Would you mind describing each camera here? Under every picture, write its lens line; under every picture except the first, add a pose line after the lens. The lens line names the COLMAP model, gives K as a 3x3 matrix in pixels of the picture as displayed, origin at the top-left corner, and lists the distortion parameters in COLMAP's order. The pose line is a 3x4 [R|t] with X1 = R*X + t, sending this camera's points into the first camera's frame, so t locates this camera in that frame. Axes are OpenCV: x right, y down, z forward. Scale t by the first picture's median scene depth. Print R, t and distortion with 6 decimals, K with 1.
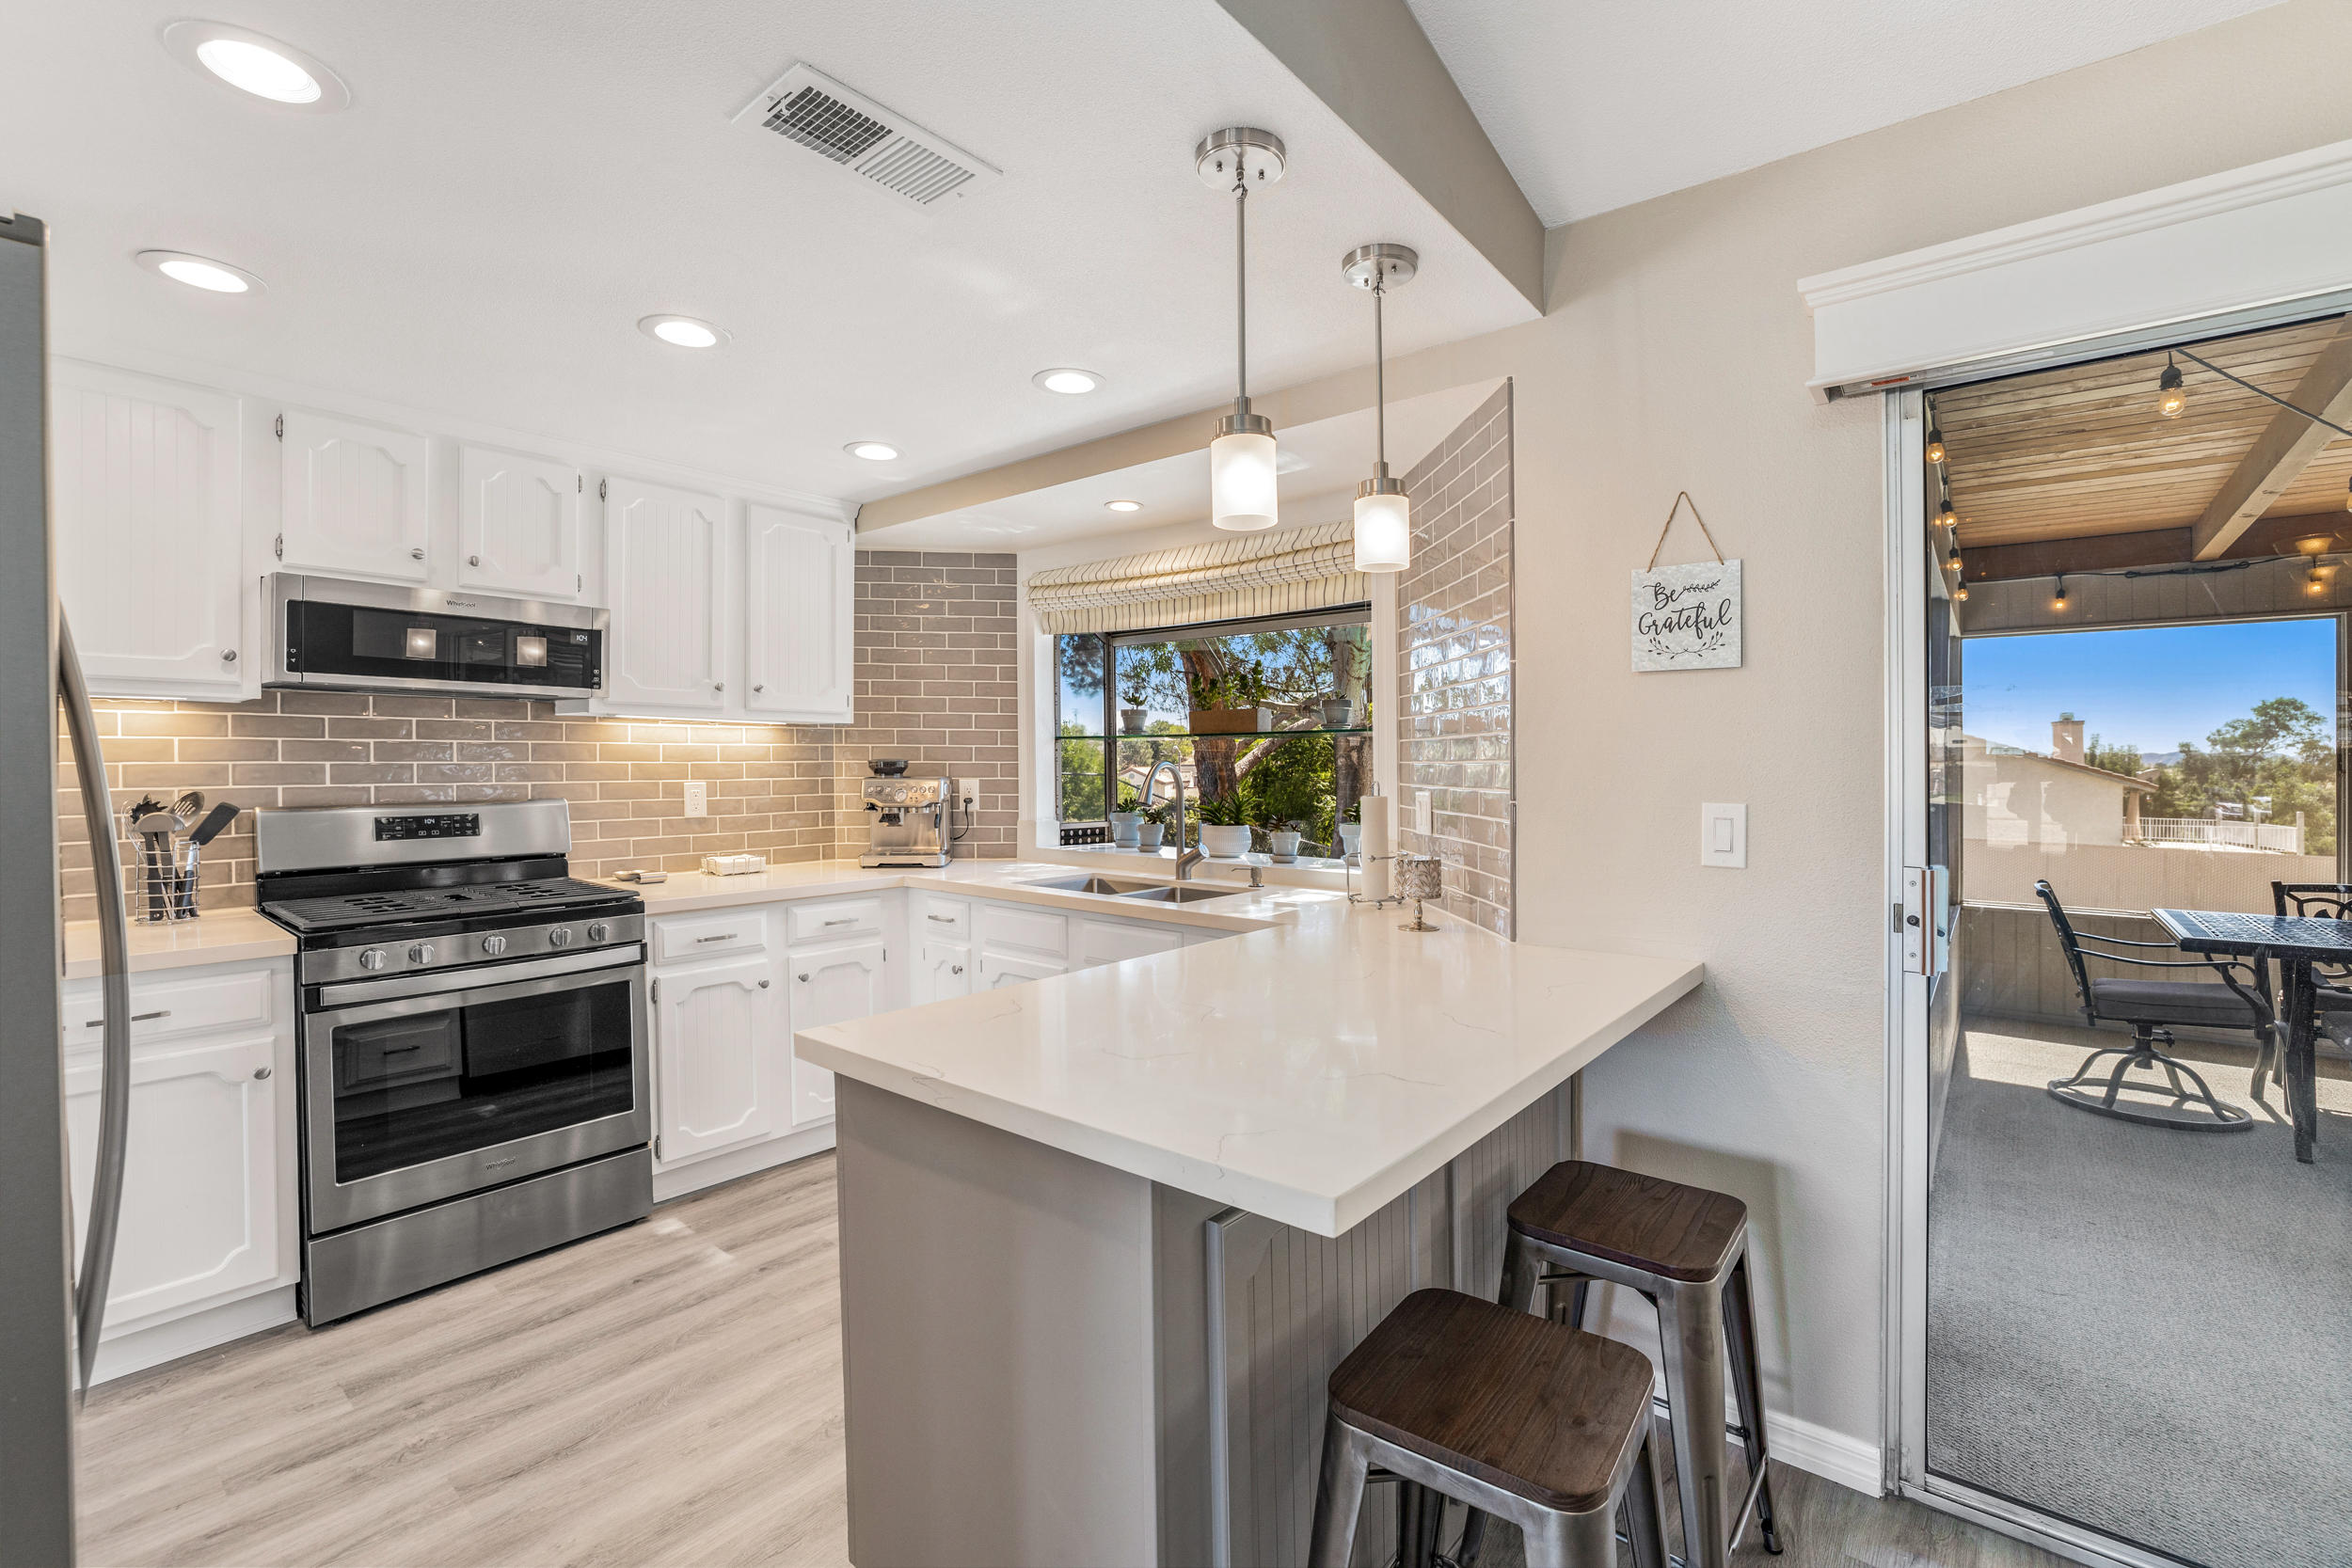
lens RADIAL K [[1014.8, 0, 1179.9], [0, 1014.8, 759.2], [0, 0, 1]] dist [-0.038331, 0.012252]
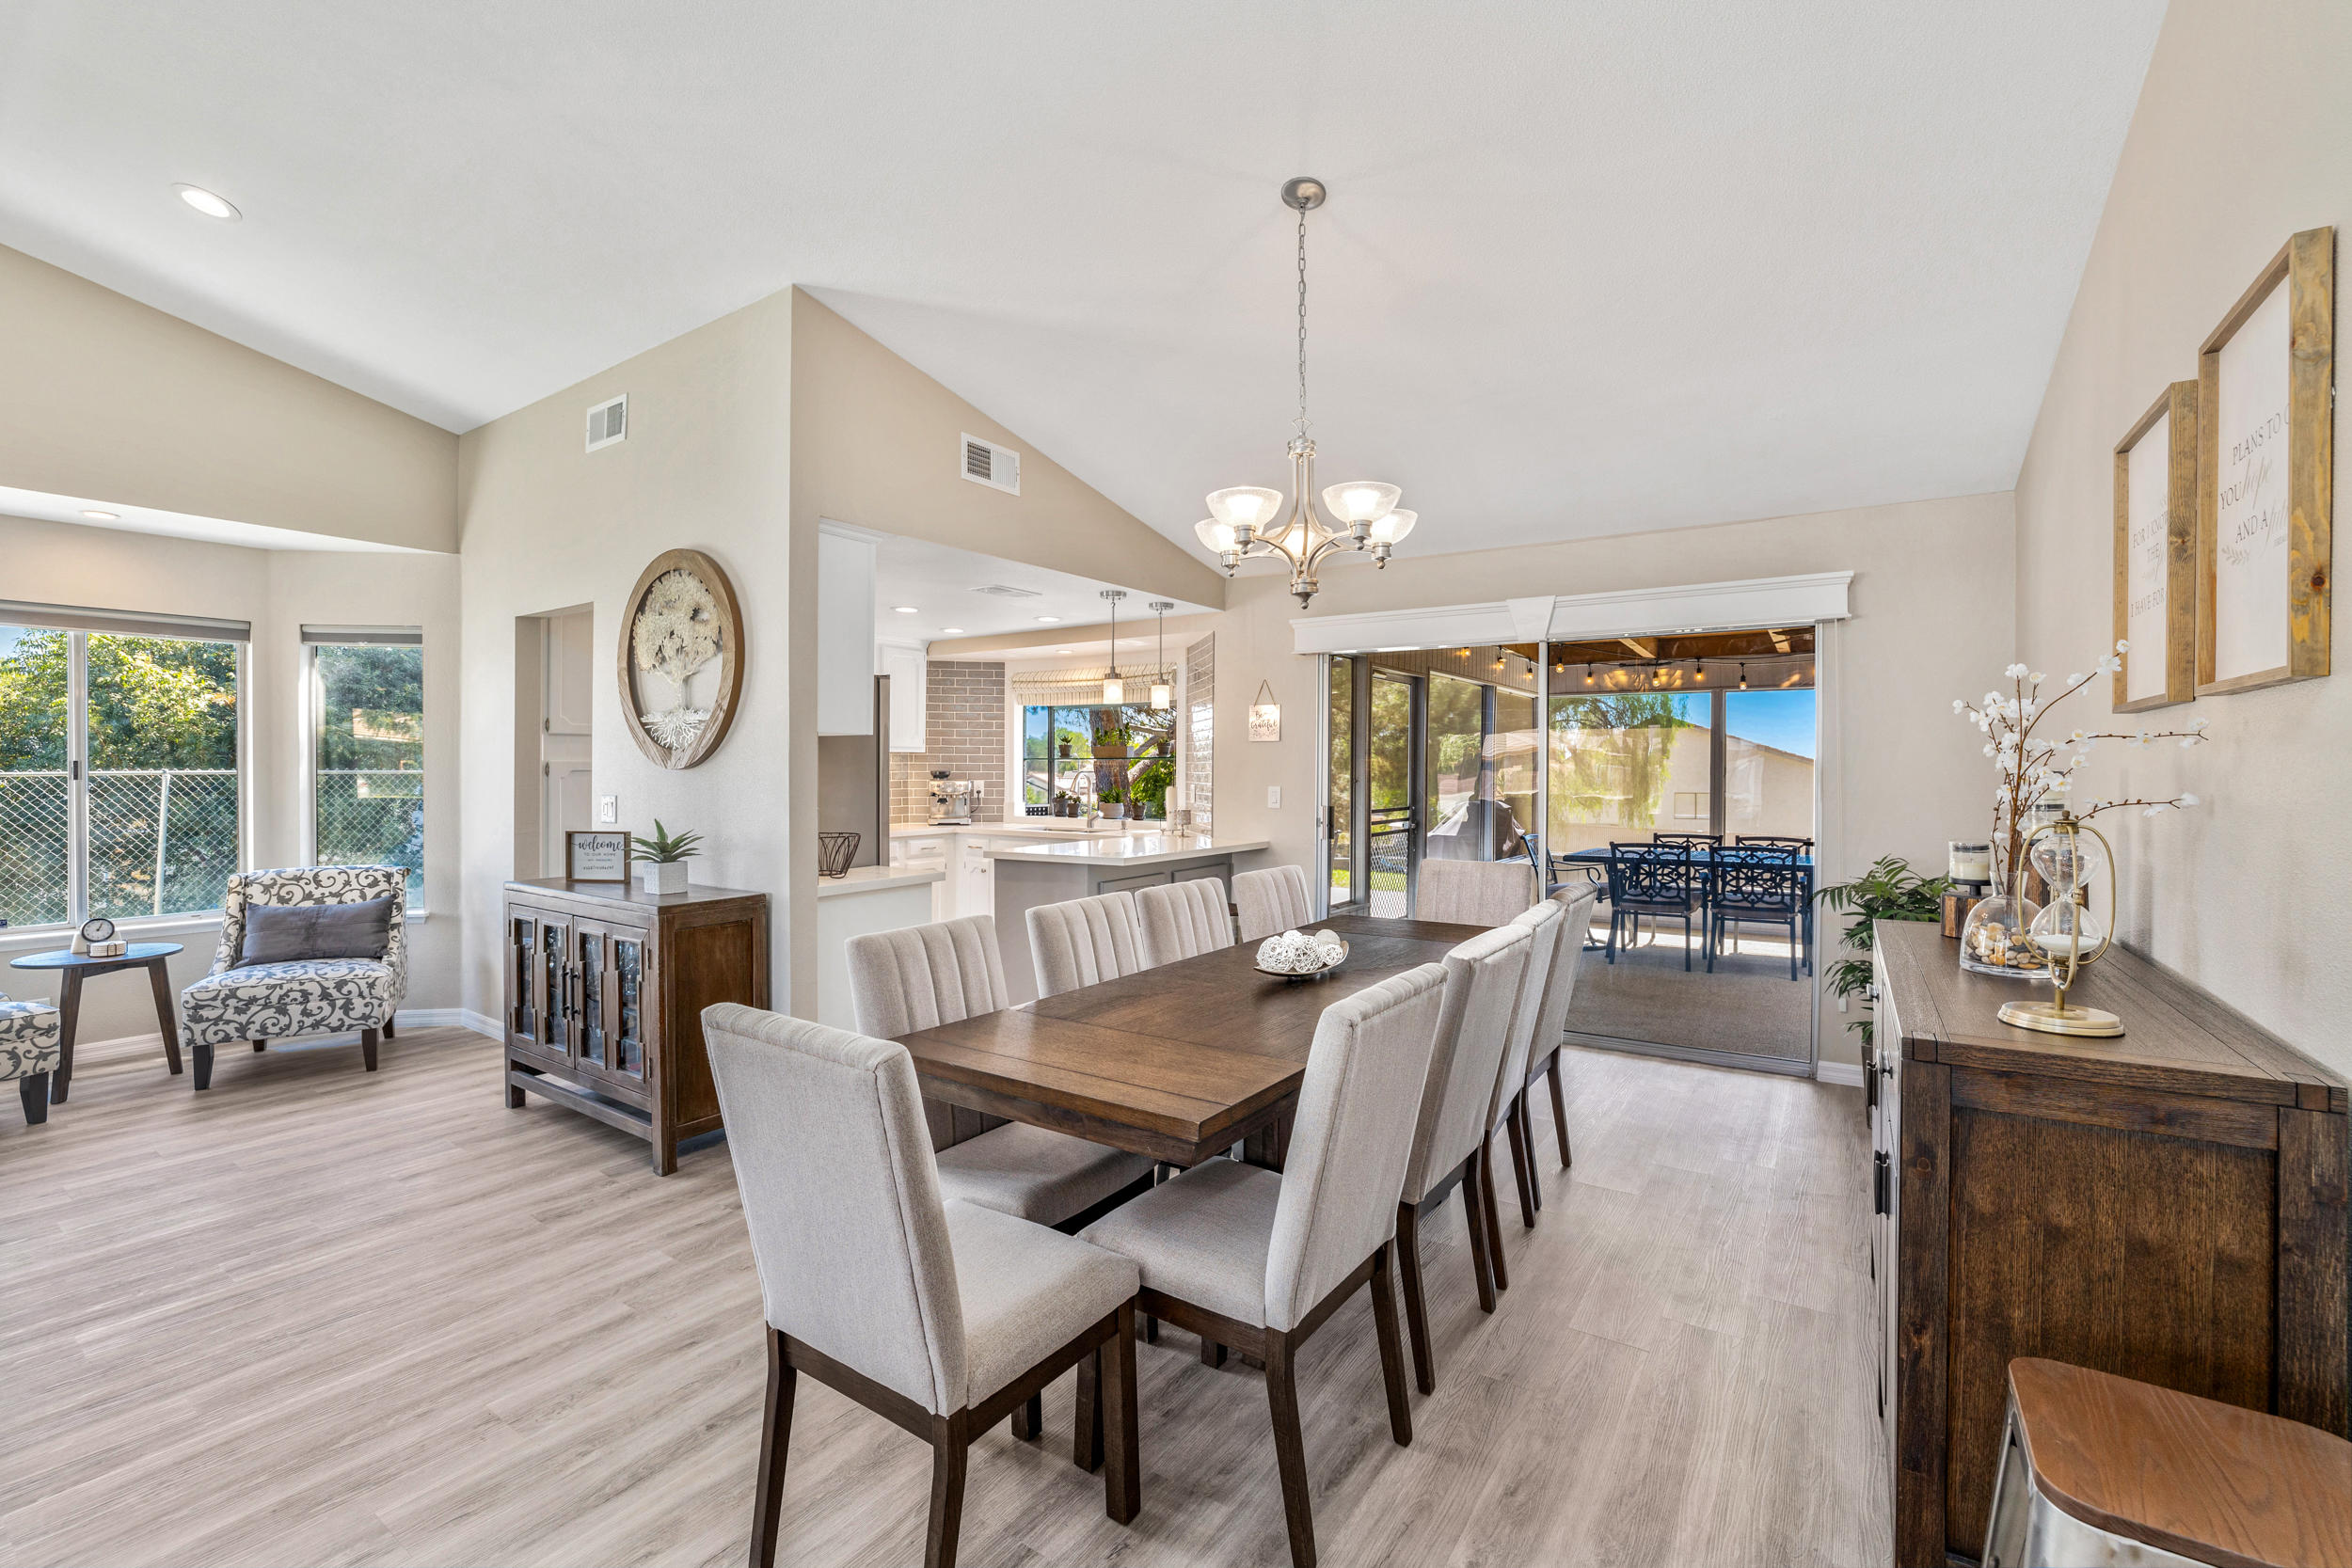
lens RADIAL K [[1014.8, 0, 1157.9], [0, 1014.8, 772.3], [0, 0, 1]] dist [-0.038331, 0.012252]
pose [[0.996890, -0.001852, 0.078781, -0.024568], [0.001329, 0.999977, 0.006689, -0.009195], [-0.078791, -0.006563, 0.996870, -1.011480]]
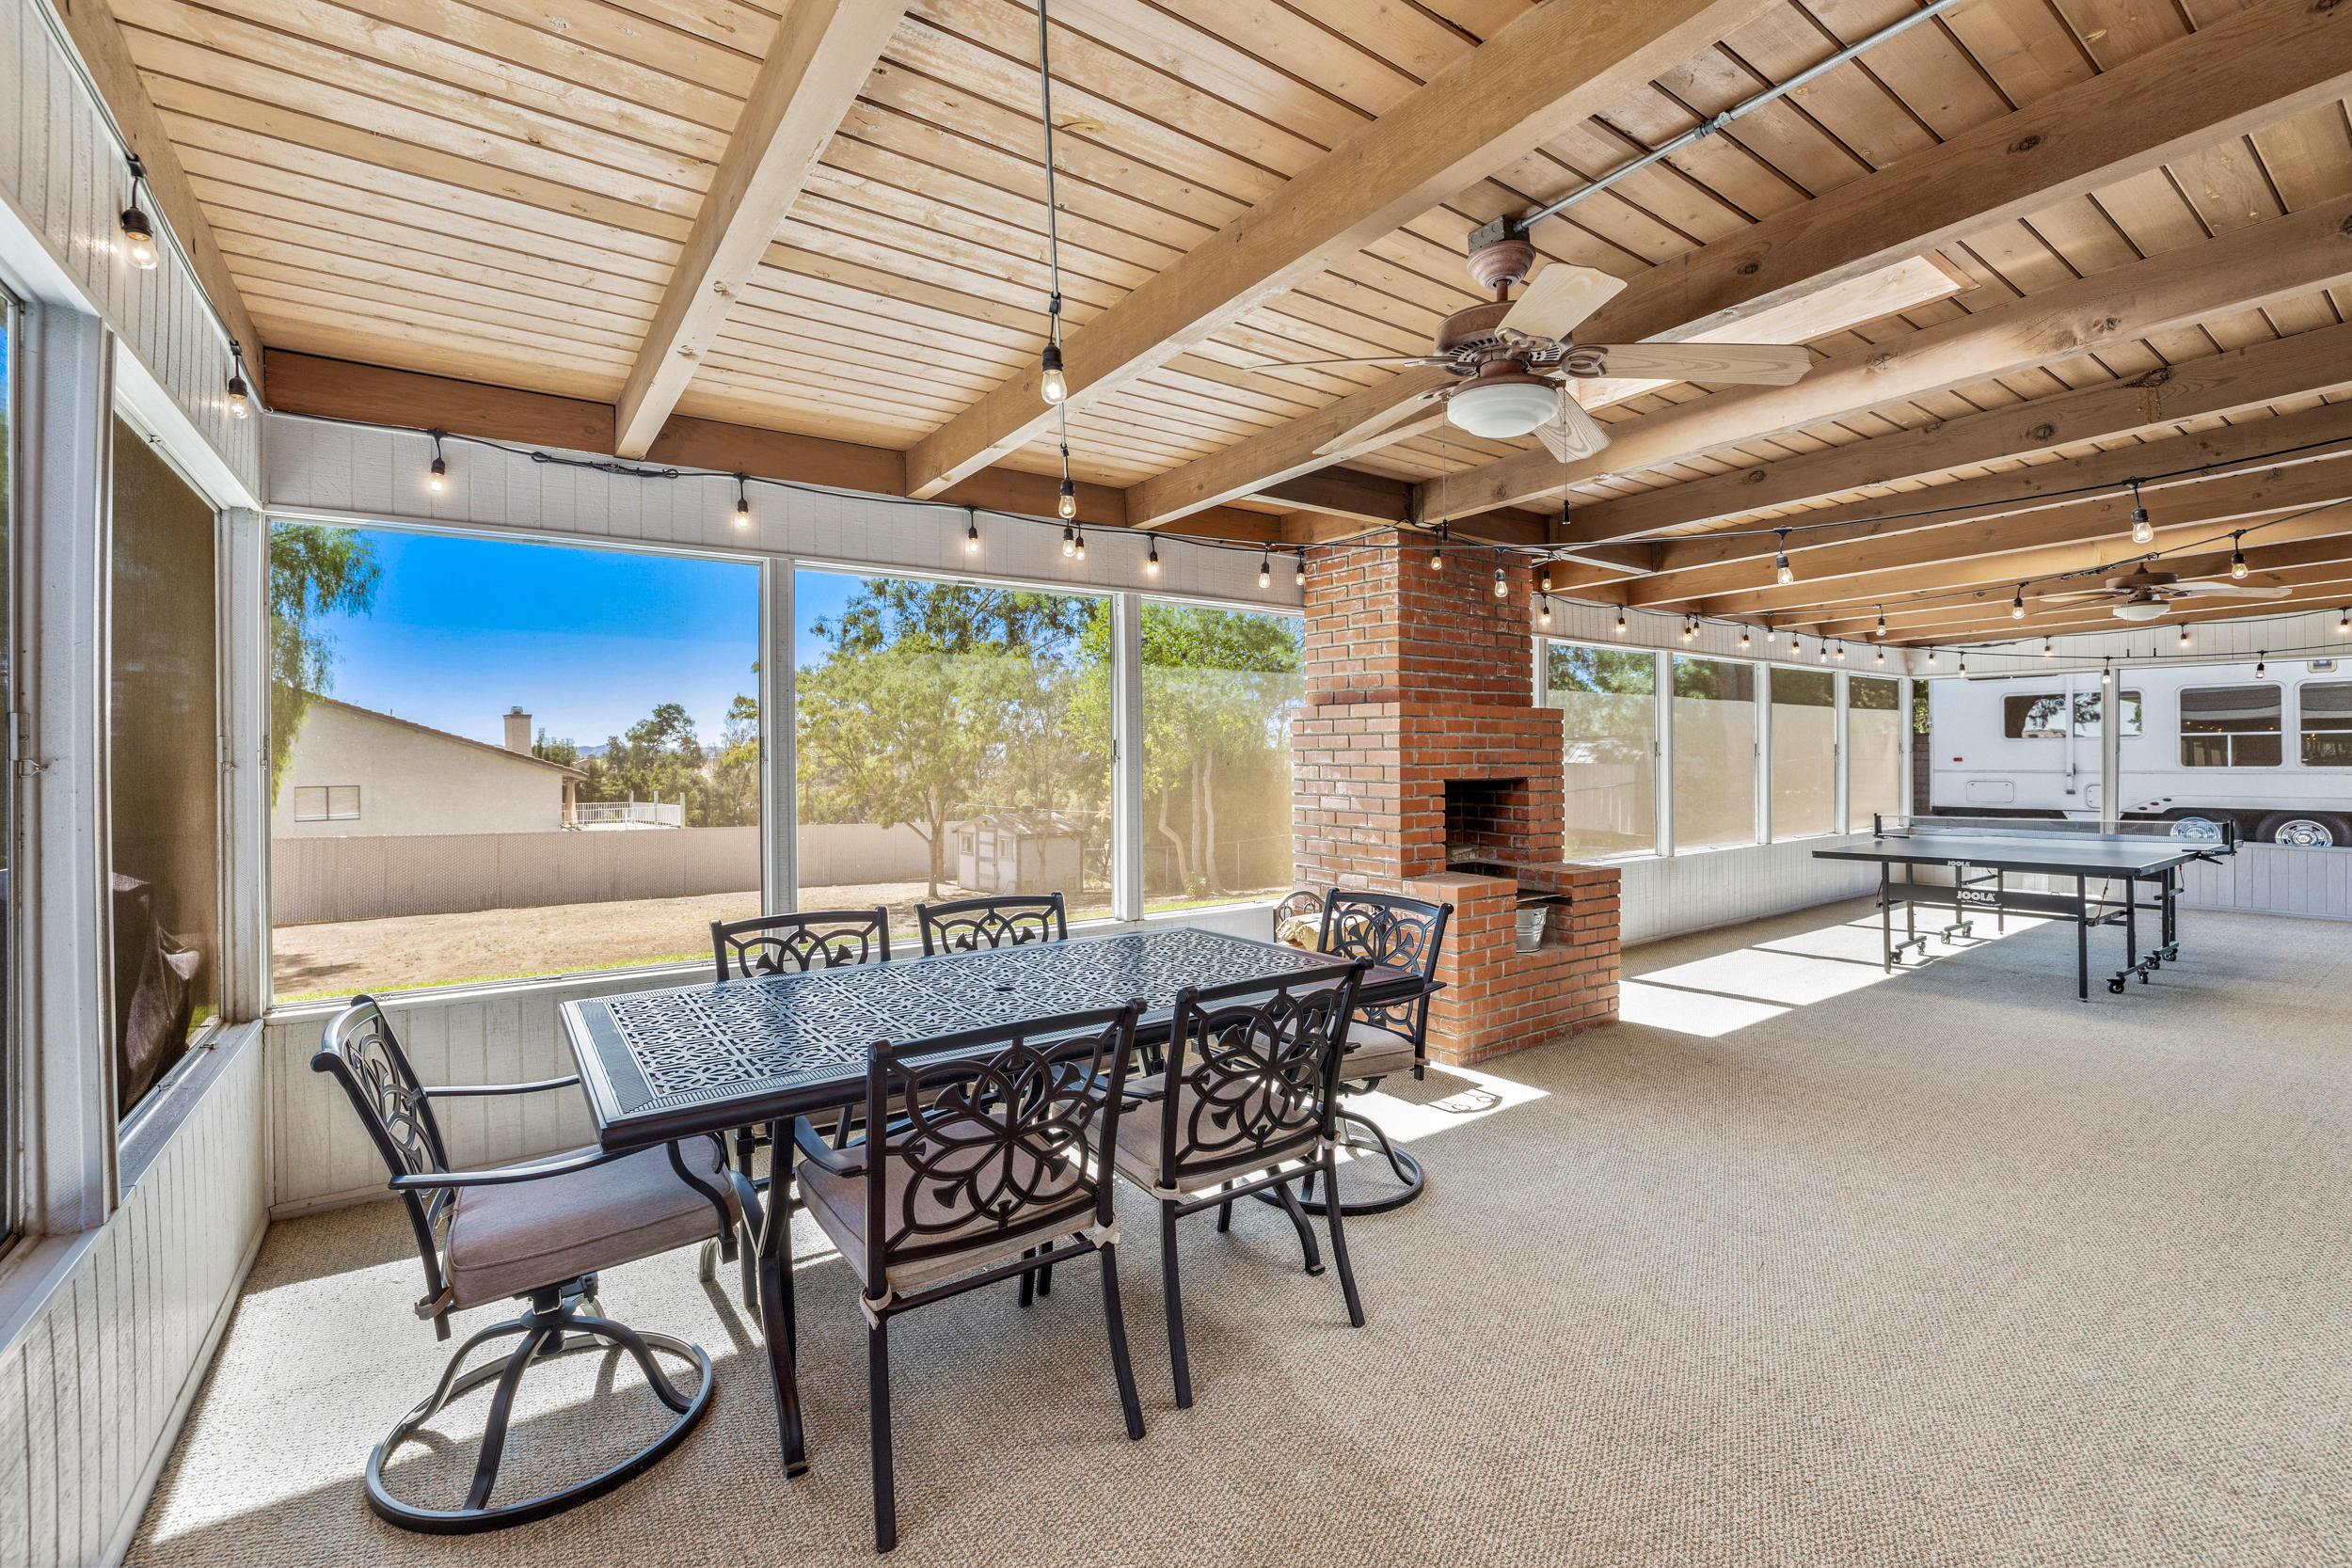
lens RADIAL K [[1014.8, 0, 1176.9], [0, 1014.8, 760.6], [0, 0, 1]] dist [-0.038331, 0.012252]
pose [[0.258552, -0.009513, 0.965951, 0.553963], [0.001203, 0.999954, 0.009526, 0.008650], [-0.965997, -0.001301, 0.258551, 0.542687]]
